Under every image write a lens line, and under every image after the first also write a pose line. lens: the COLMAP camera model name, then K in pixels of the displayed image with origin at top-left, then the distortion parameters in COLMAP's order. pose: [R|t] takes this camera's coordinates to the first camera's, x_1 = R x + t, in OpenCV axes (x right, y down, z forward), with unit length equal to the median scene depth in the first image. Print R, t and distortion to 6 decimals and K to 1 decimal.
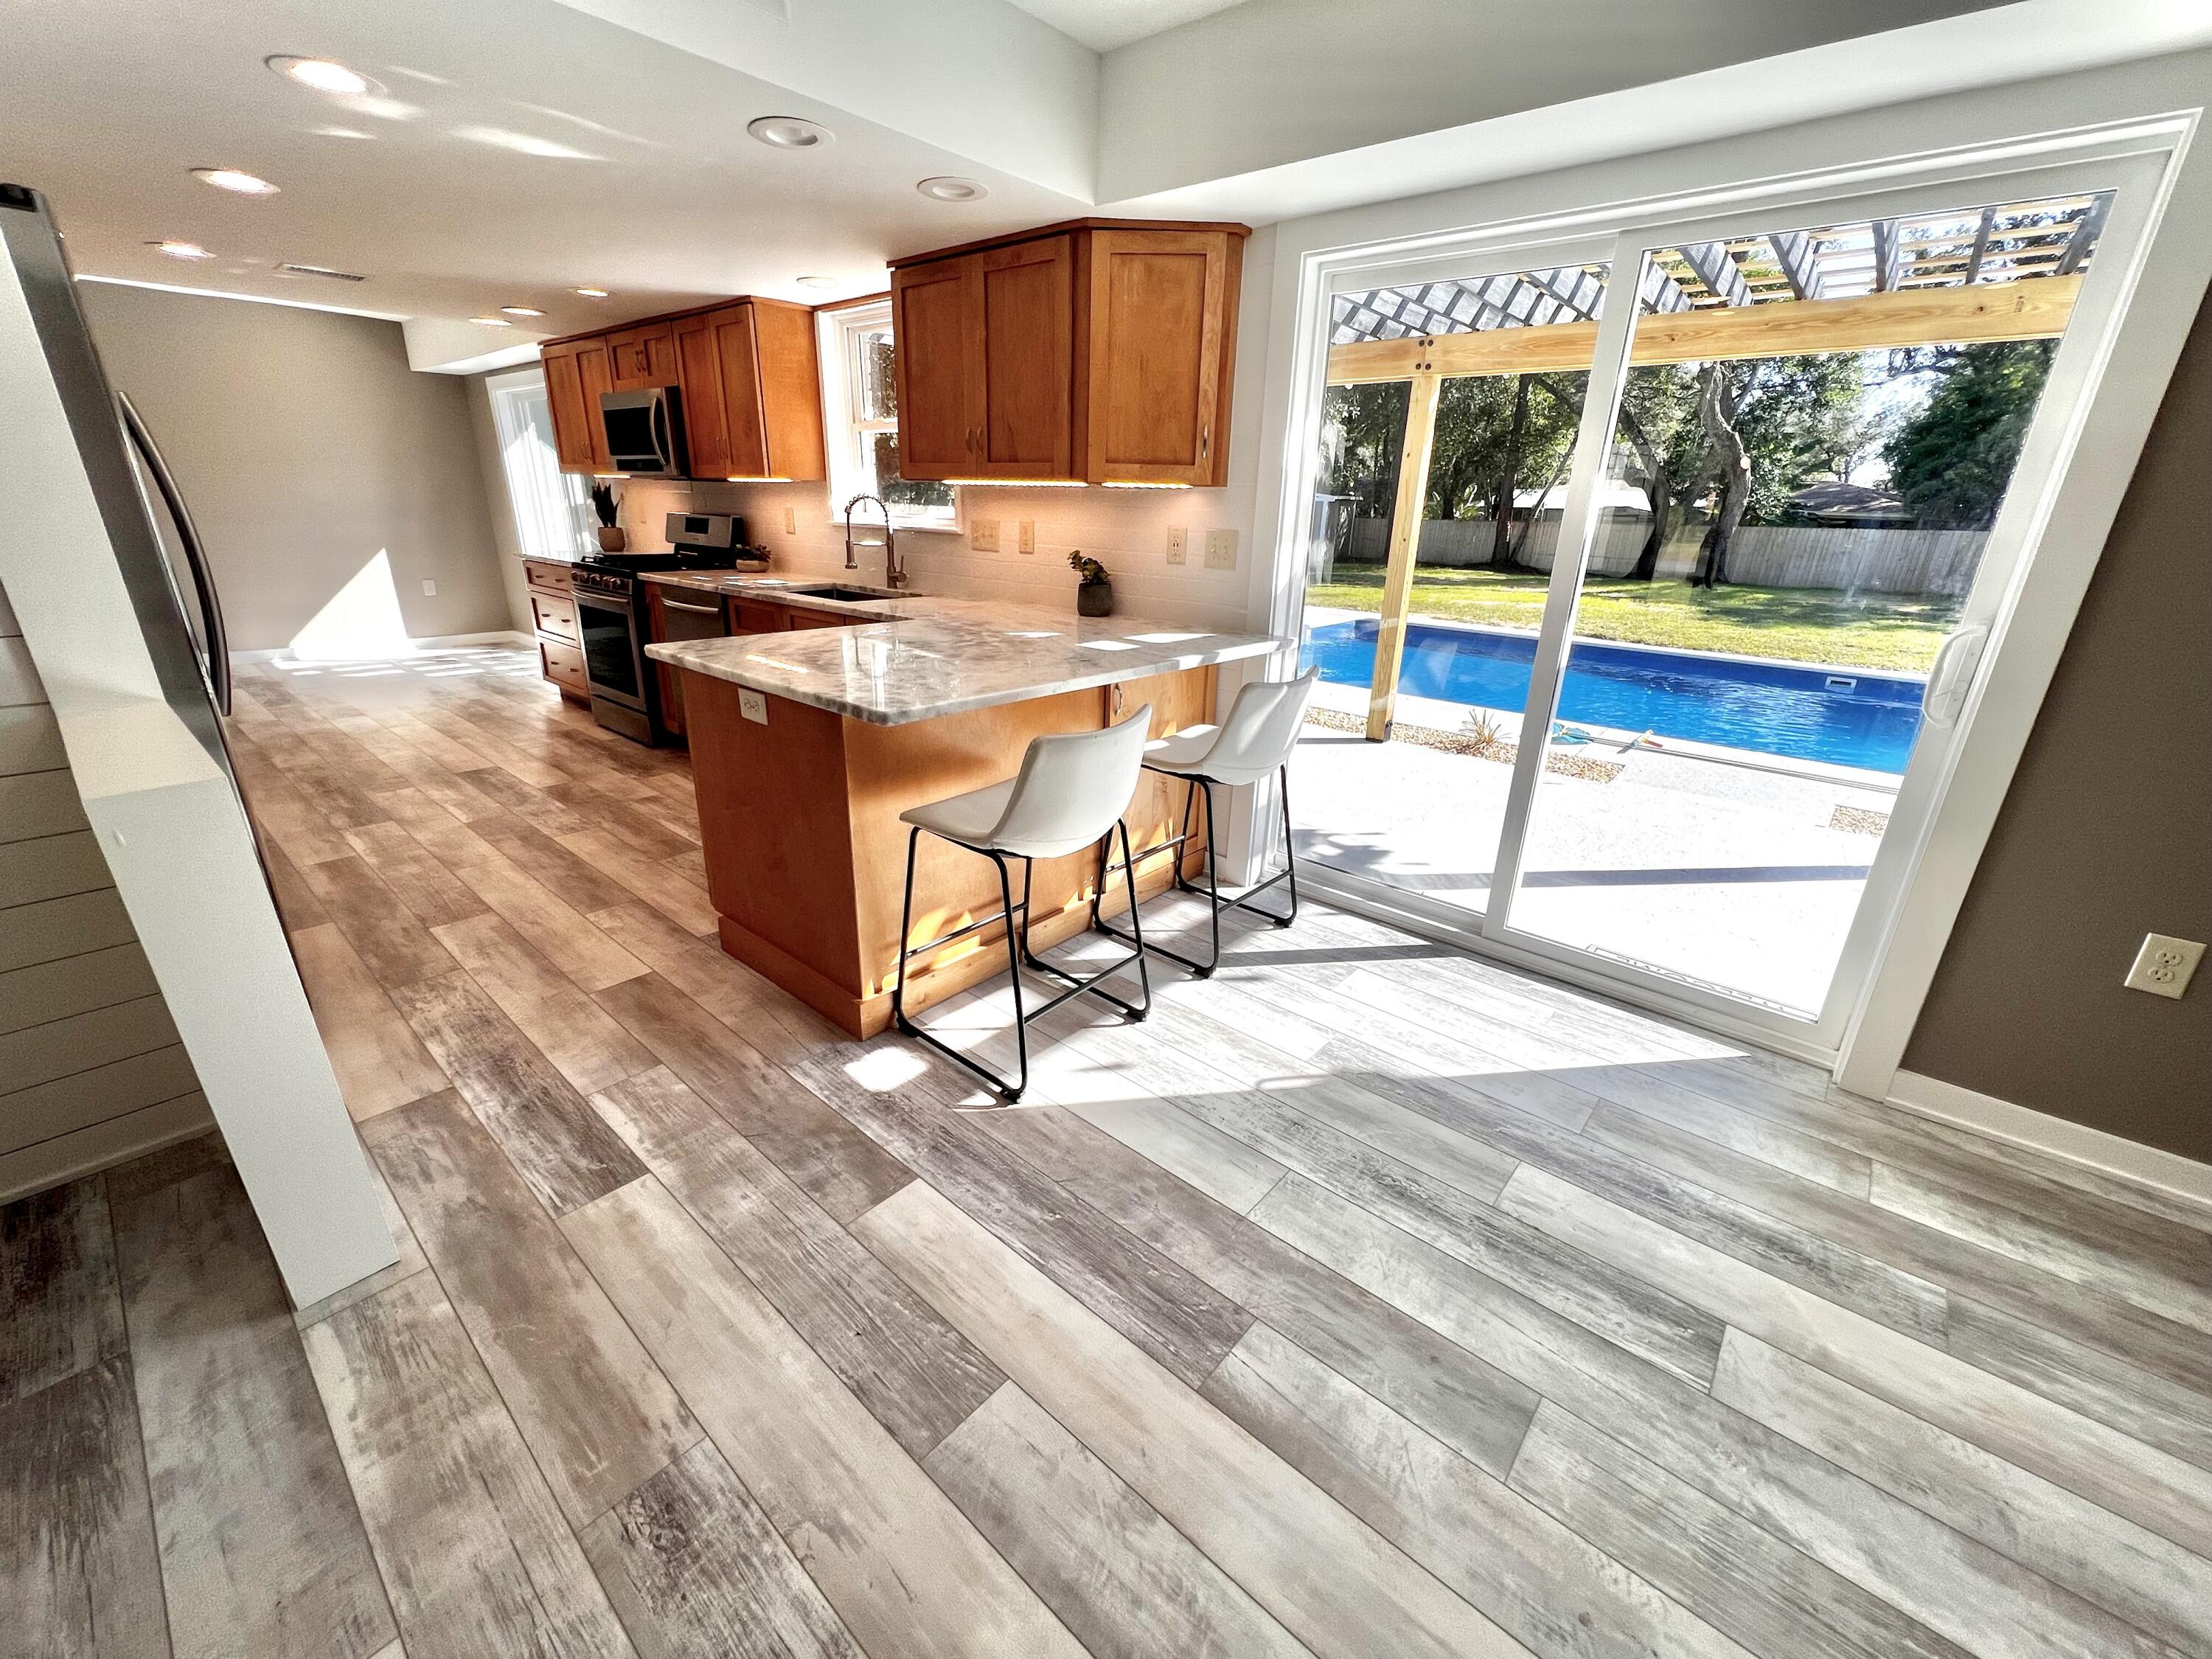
lens RADIAL K [[886.9, 0, 1109.0], [0, 886.9, 827.4], [0, 0, 1]] dist [-0.001792, 0.000305]
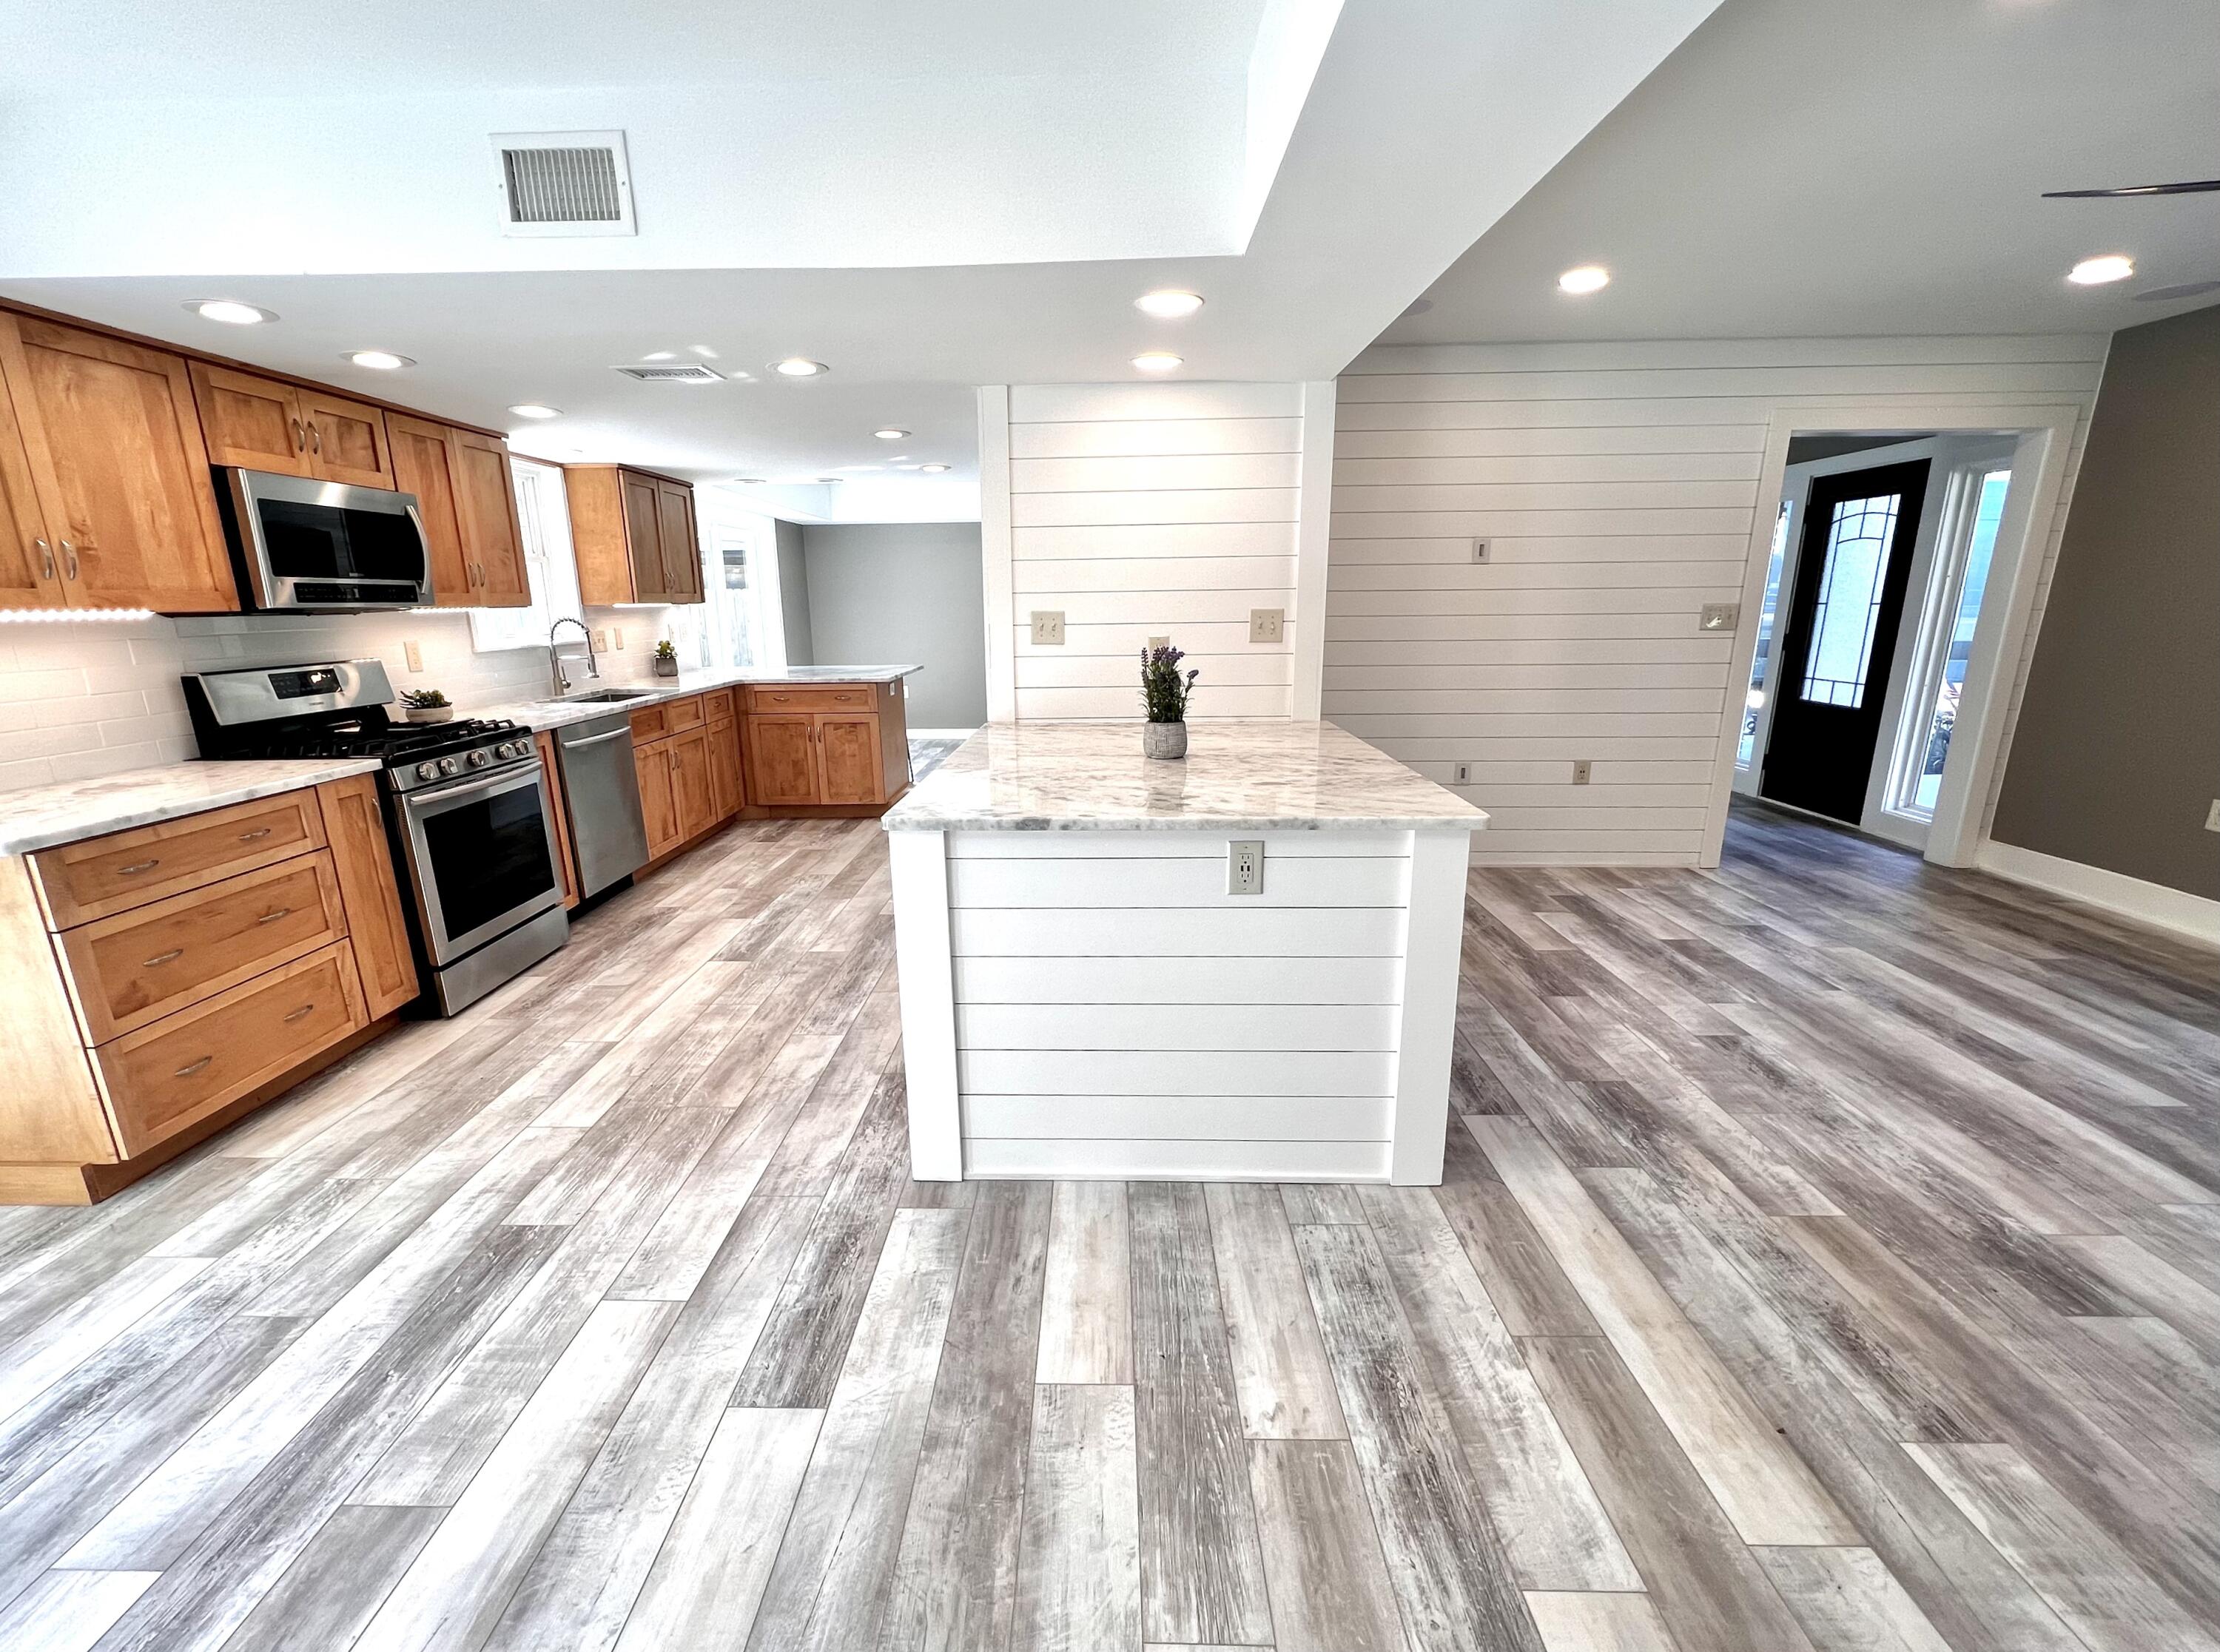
lens RADIAL K [[957.6, 0, 1082.1], [0, 957.6, 853.7], [0, 0, 1]] dist [-0.001450, 0.000248]
pose [[-0.629631, -0.220740, 0.744875, -2.162770], [0.263640, 0.841182, 0.472130, -0.667484], [-0.730793, 0.493647, -0.471438, 1.574696]]
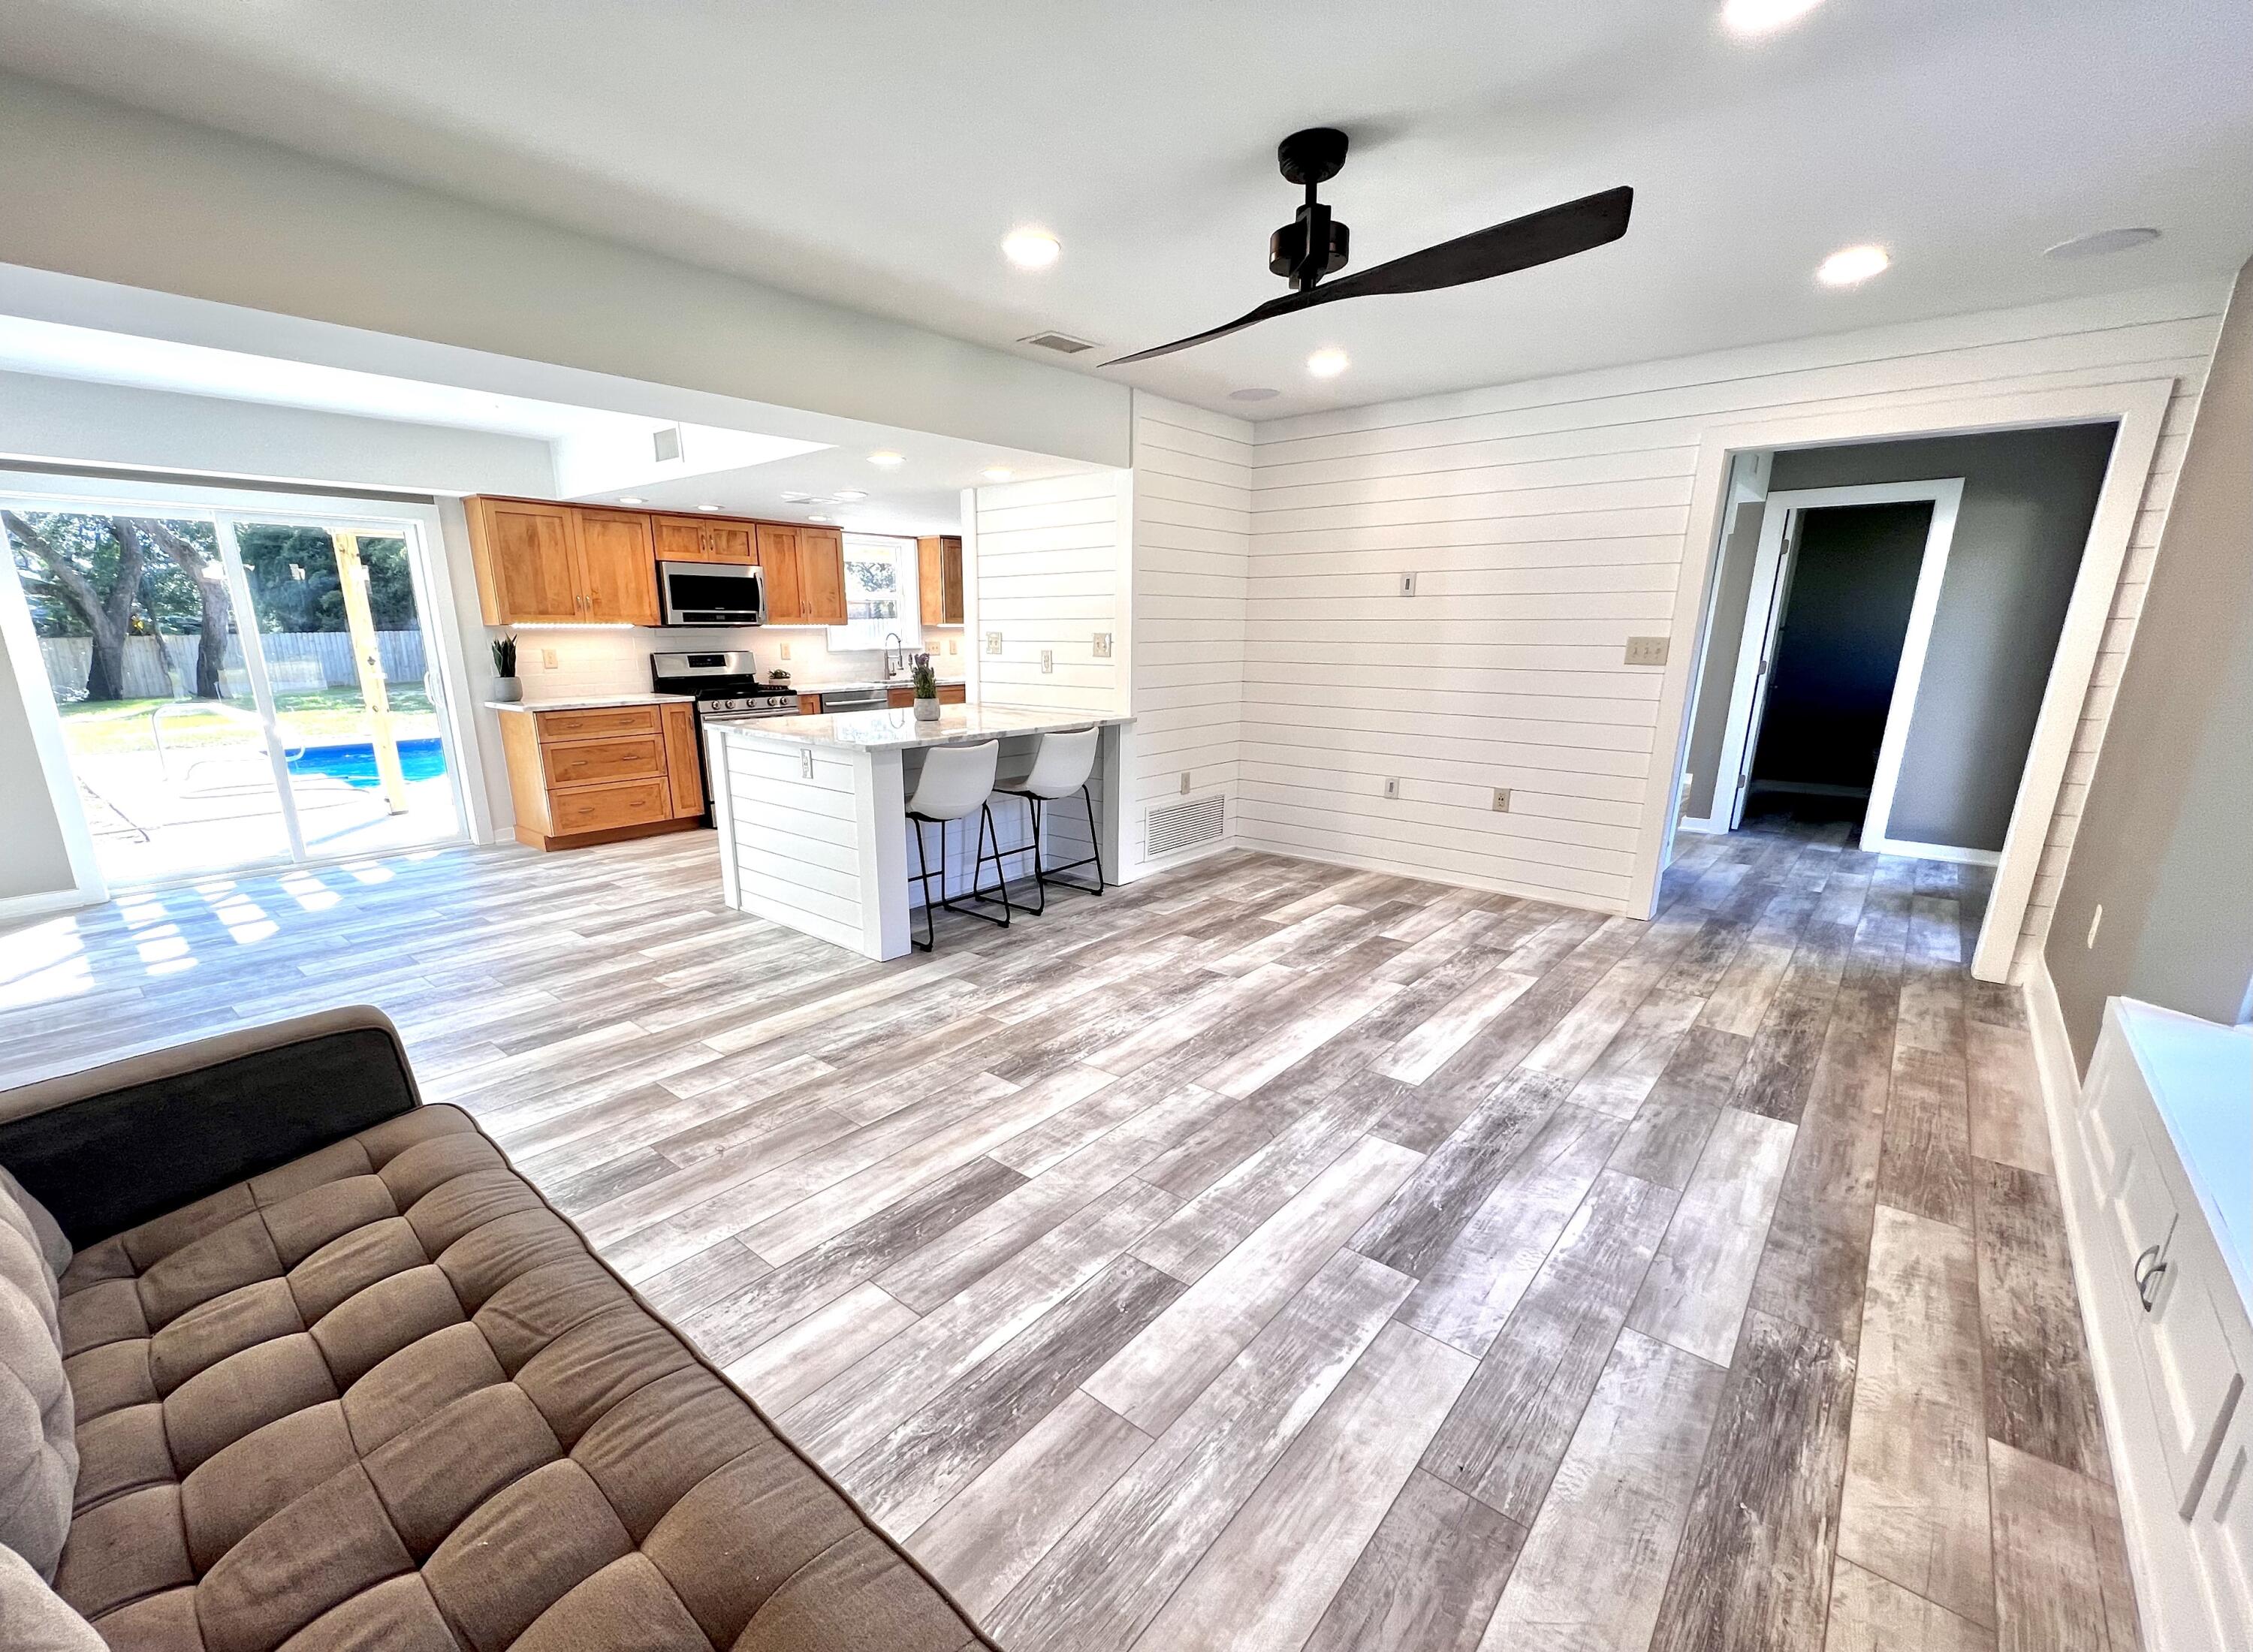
lens RADIAL K [[953.1, 0, 1075.5], [0, 953.1, 889.8], [0, 0, 1]] dist [-0.001963, 0.000485]
pose [[0.009225, -0.294628, 0.955567, -3.049565], [0.347404, 0.897028, 0.273225, -0.375921], [-0.937670, 0.329448, 0.110630, 0.723141]]
